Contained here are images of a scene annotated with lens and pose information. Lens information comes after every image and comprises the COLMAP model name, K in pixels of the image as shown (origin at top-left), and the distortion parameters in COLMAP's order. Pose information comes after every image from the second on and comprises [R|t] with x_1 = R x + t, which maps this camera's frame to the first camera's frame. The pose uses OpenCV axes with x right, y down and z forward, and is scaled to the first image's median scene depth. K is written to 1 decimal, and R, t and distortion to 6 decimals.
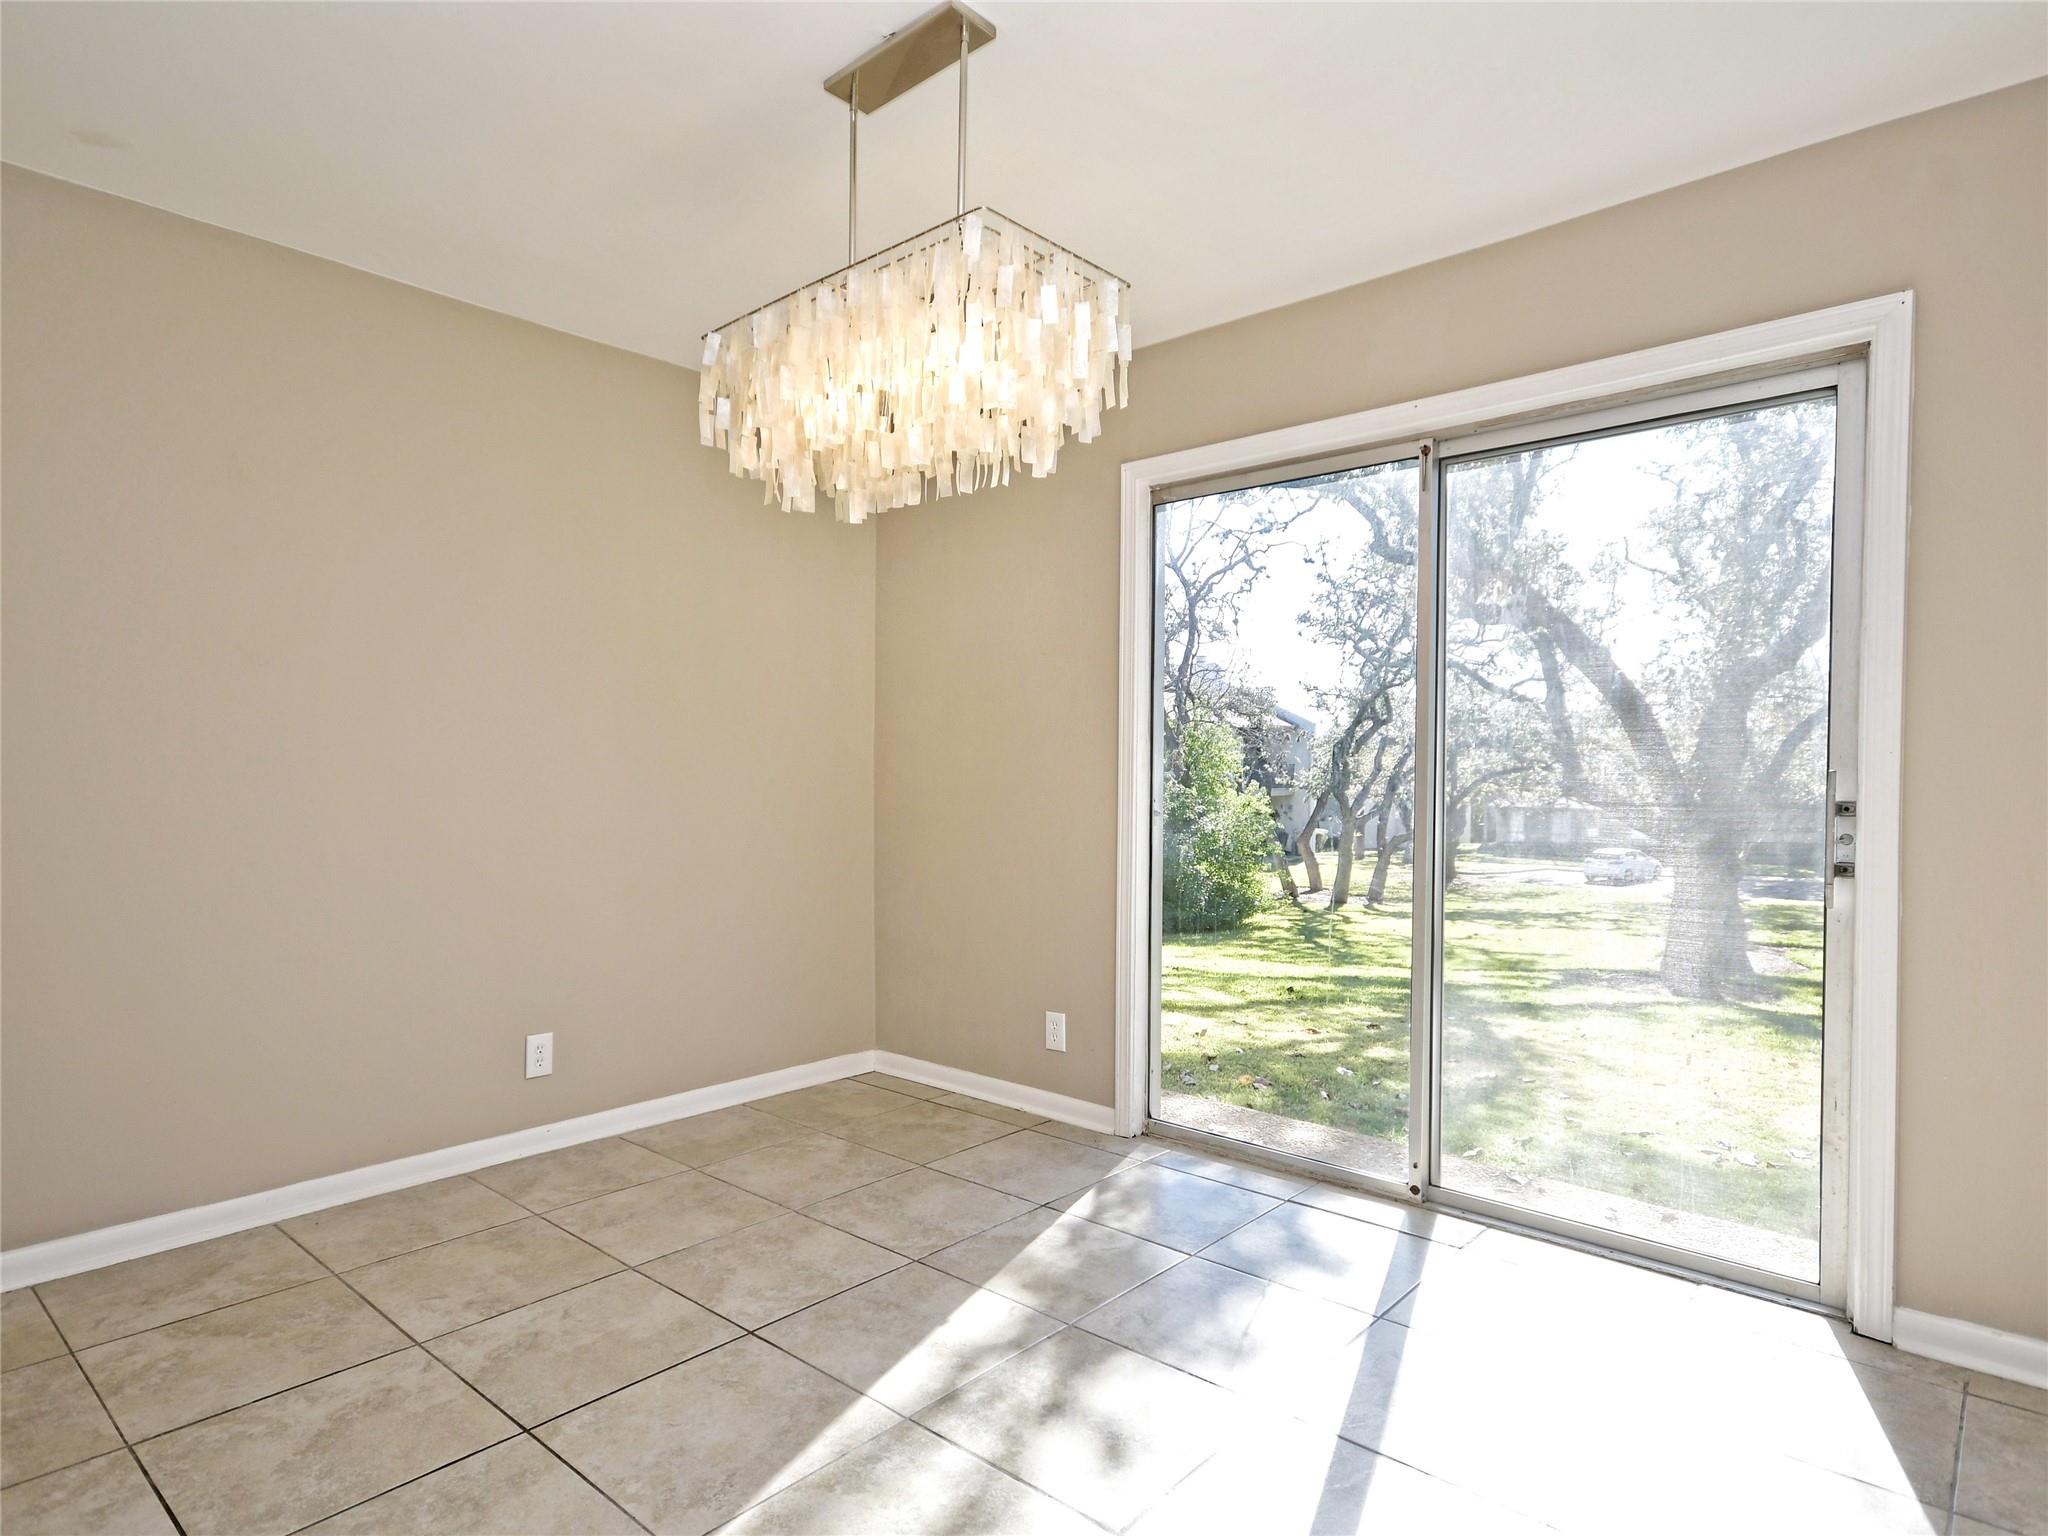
lens RADIAL K [[1142.5, 0, 1019.1], [0, 1142.5, 790.3], [0, 0, 1]] dist [0.002413, 0.017454]
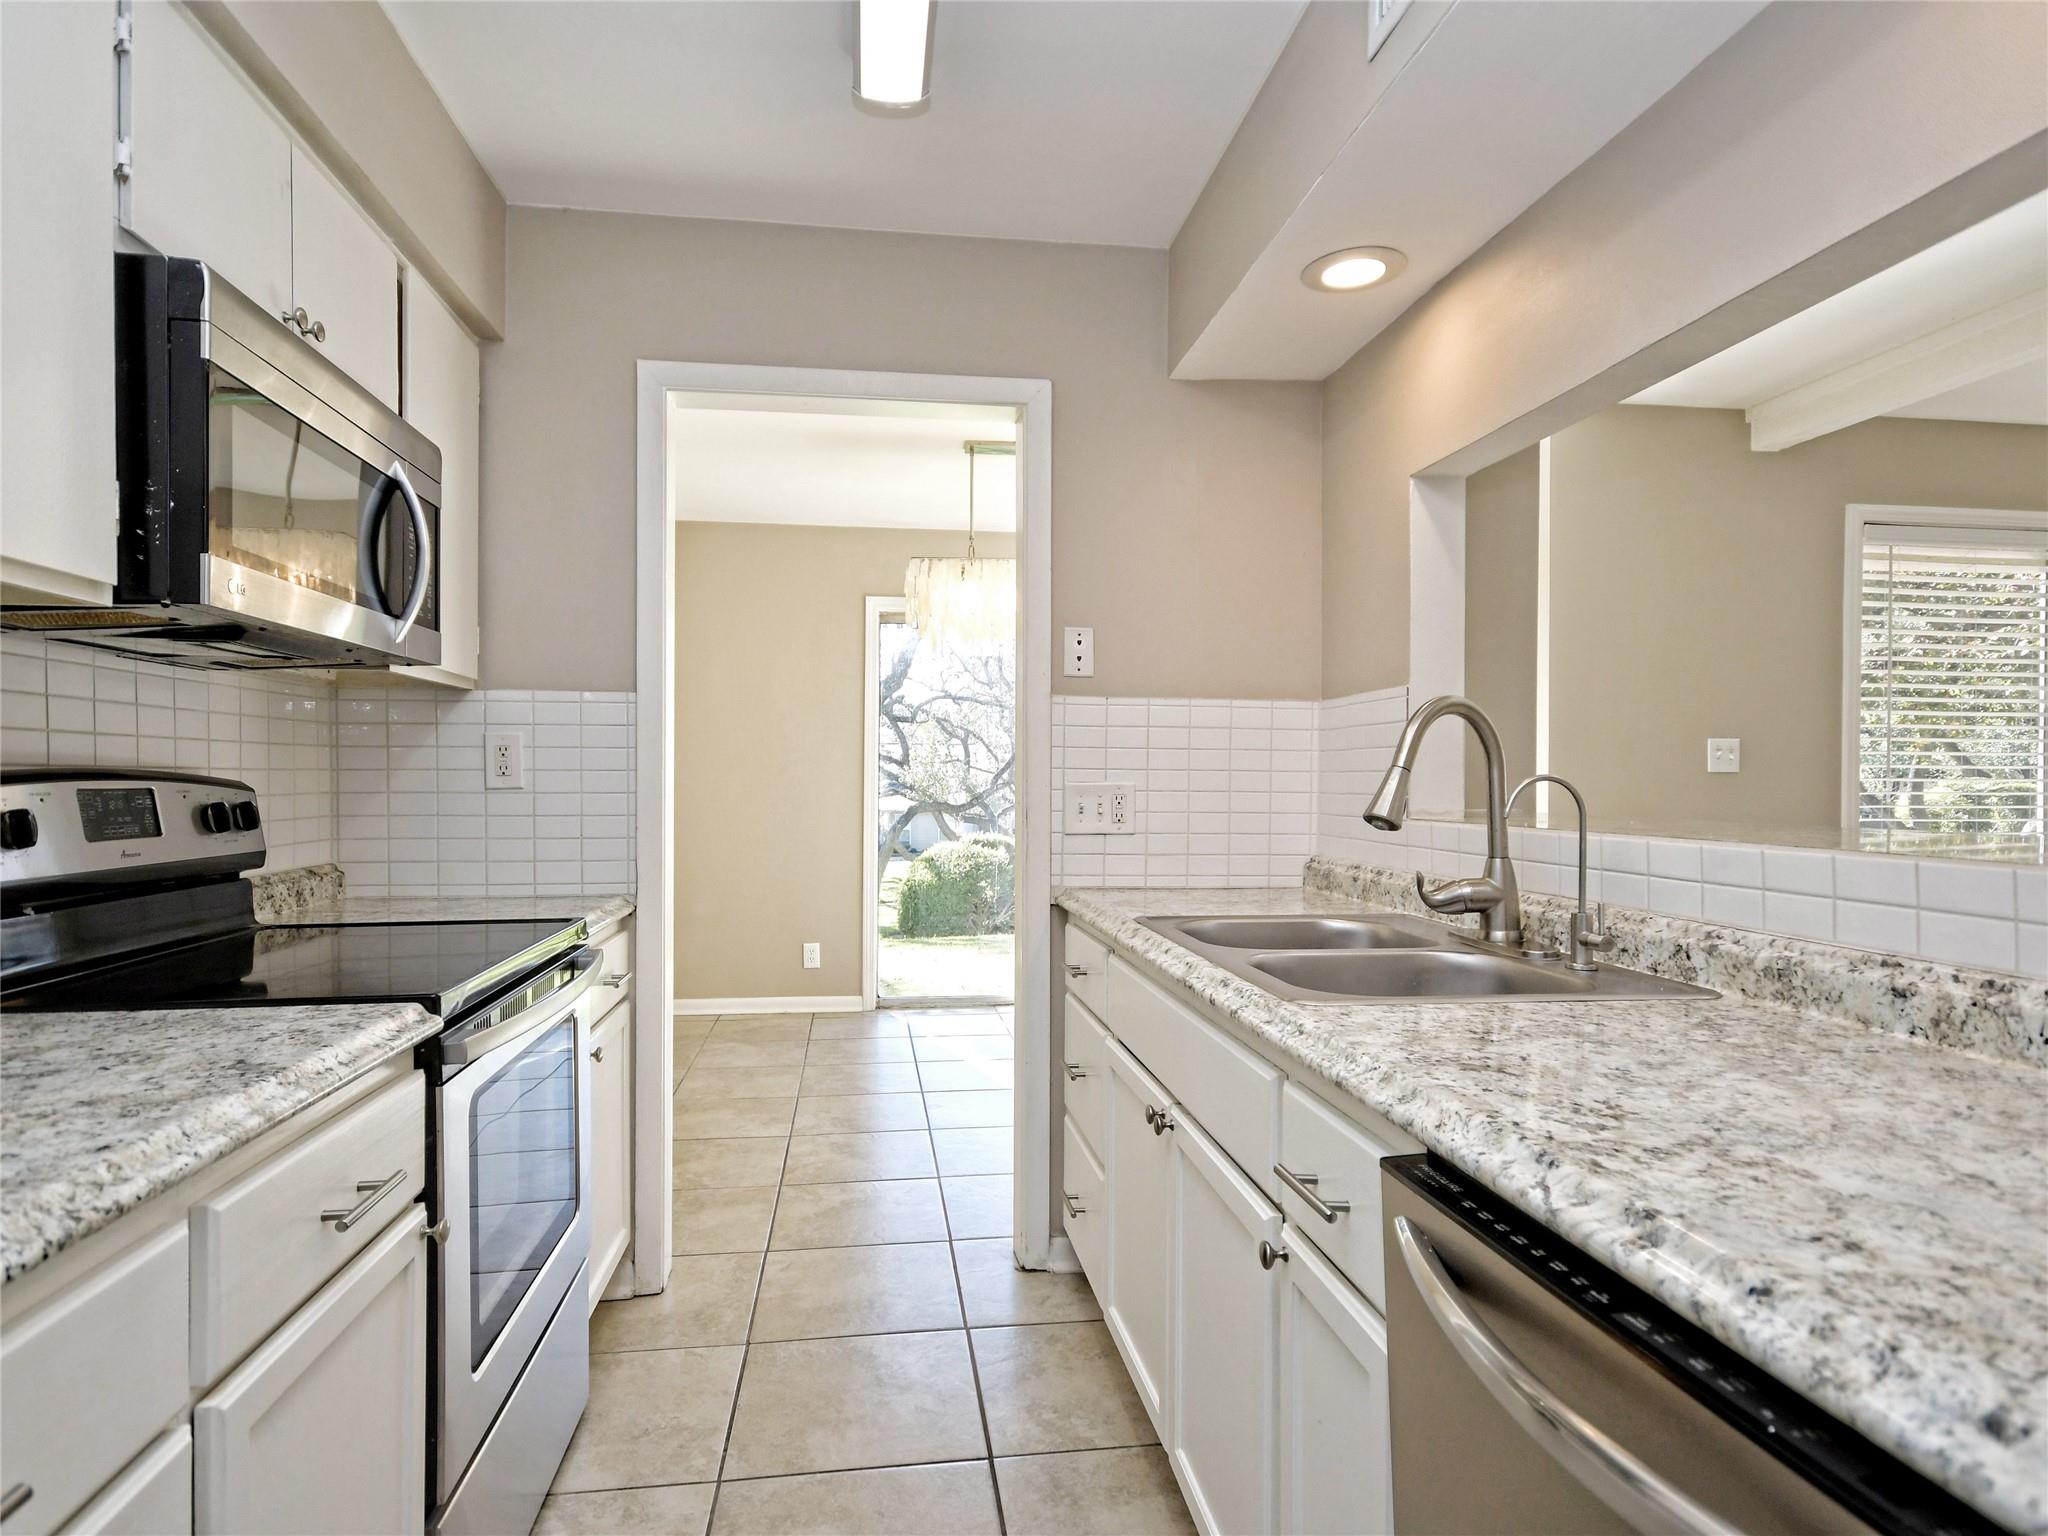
lens RADIAL K [[1142.5, 0, 1019.1], [0, 1142.5, 790.3], [0, 0, 1]] dist [0.002413, 0.017454]
pose [[0.653721, -0.010629, 0.756661, -0.168254], [0.008729, 0.999941, 0.006505, -0.003001], [-0.756685, 0.002353, 0.653775, -0.036457]]
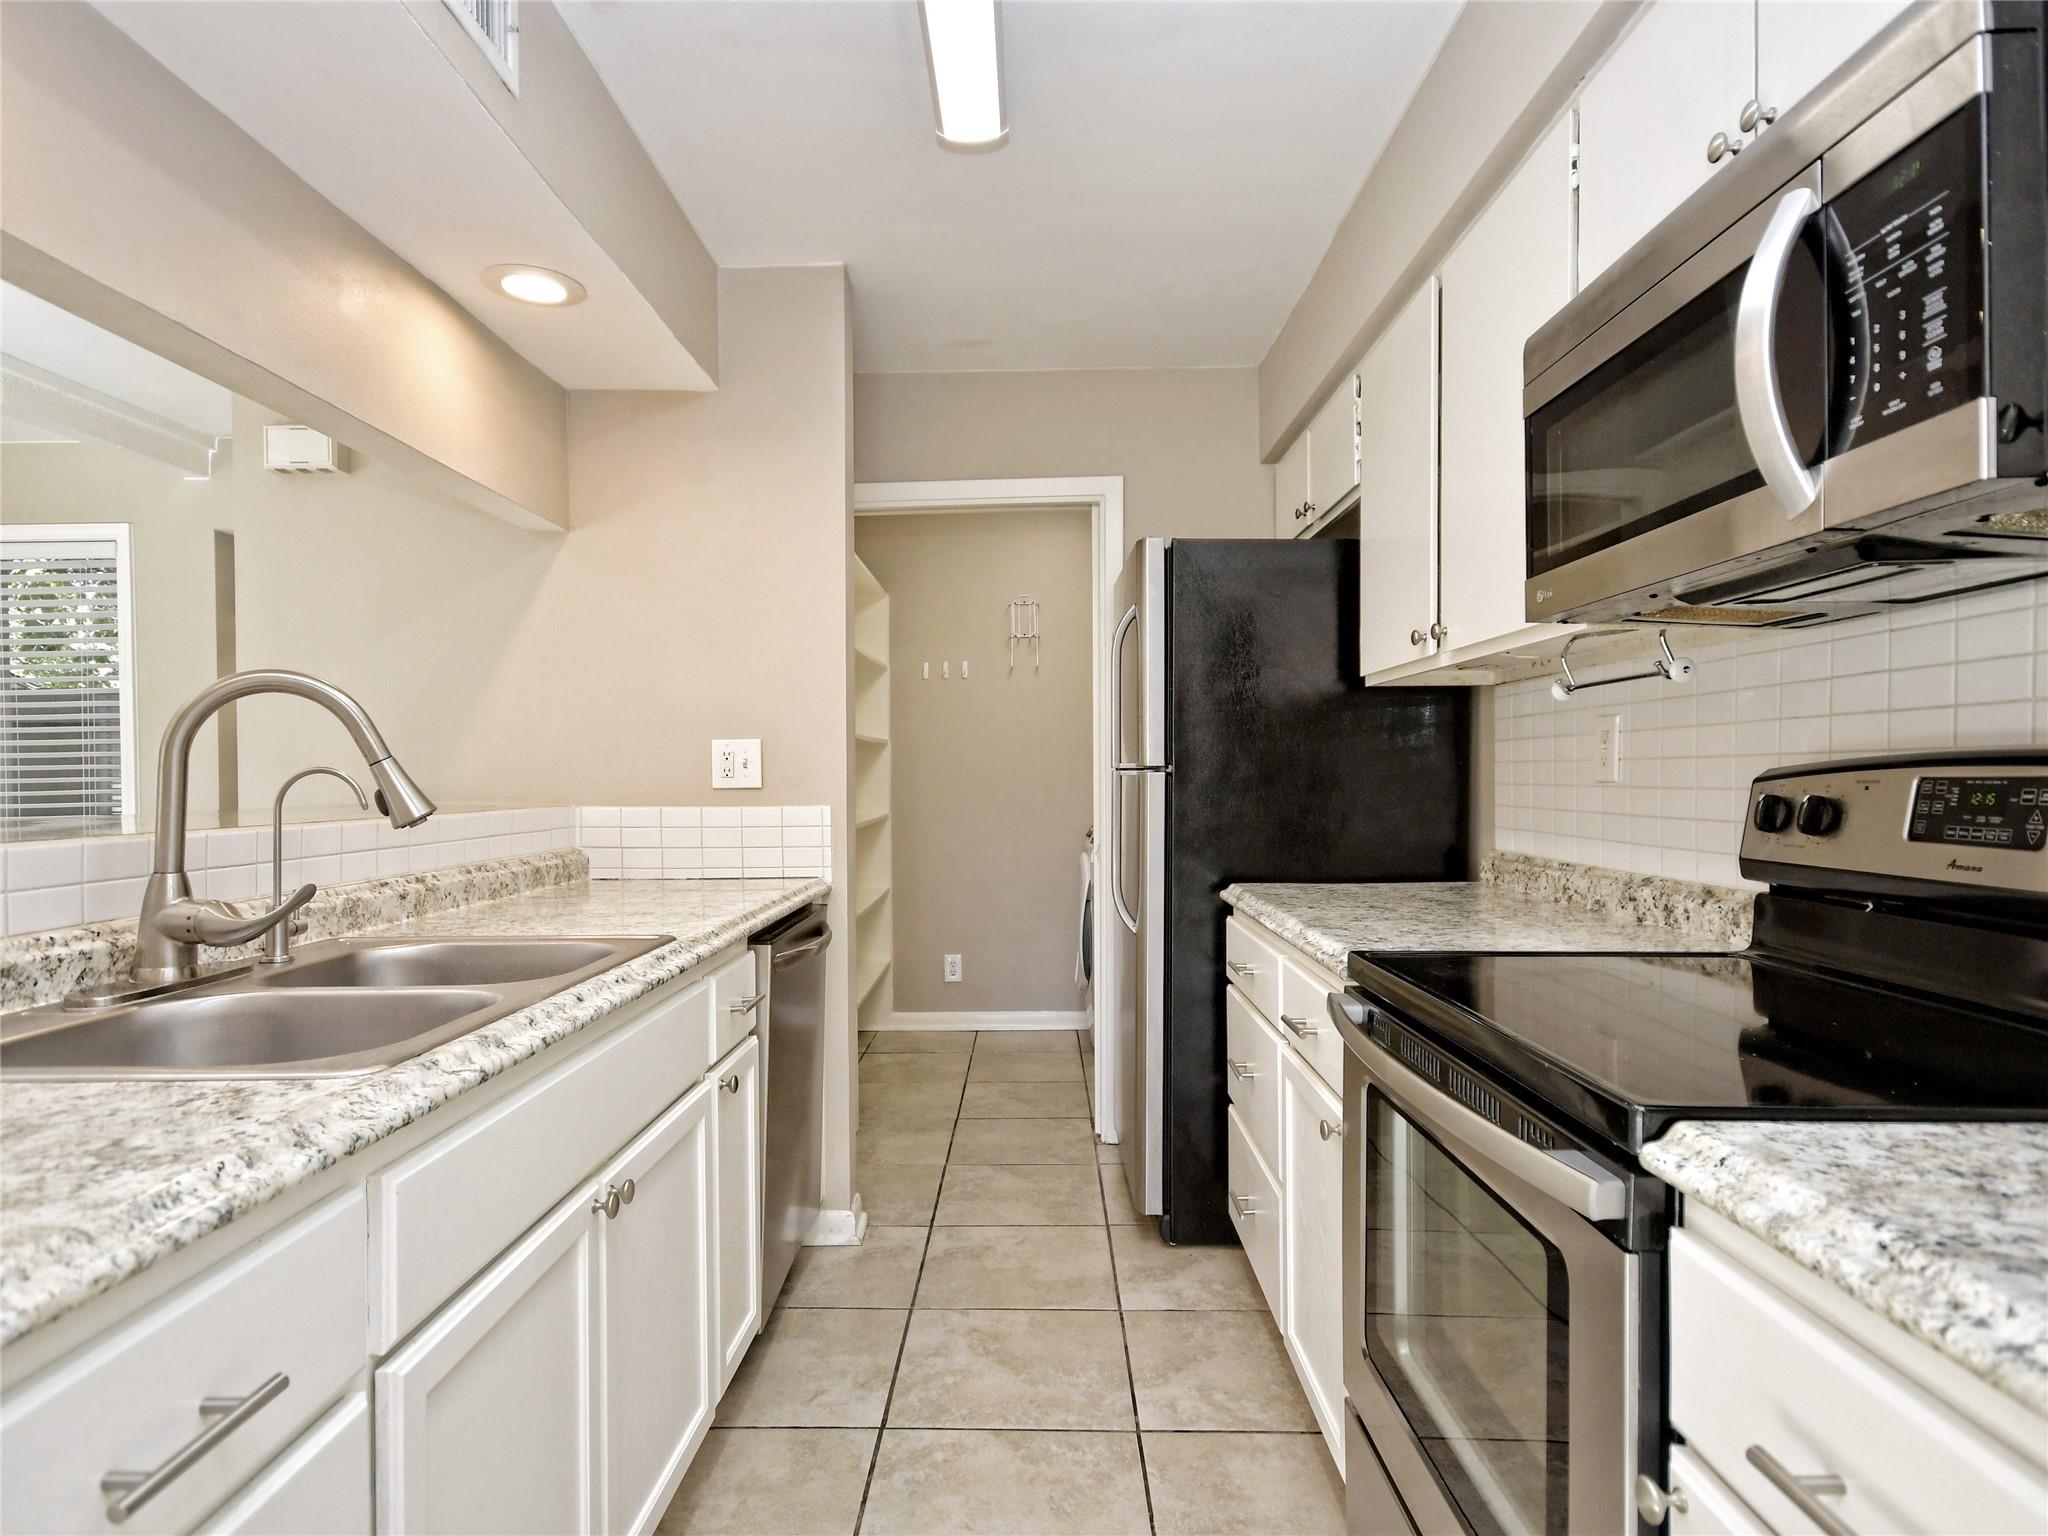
lens RADIAL K [[1142.5, 0, 1019.1], [0, 1142.5, 790.3], [0, 0, 1]] dist [0.002413, 0.017454]
pose [[-0.760374, 0.009730, -0.649413, -0.073312], [-0.003165, 0.999820, 0.018686, -0.003381], [0.649478, 0.016264, -0.760207, 0.076973]]
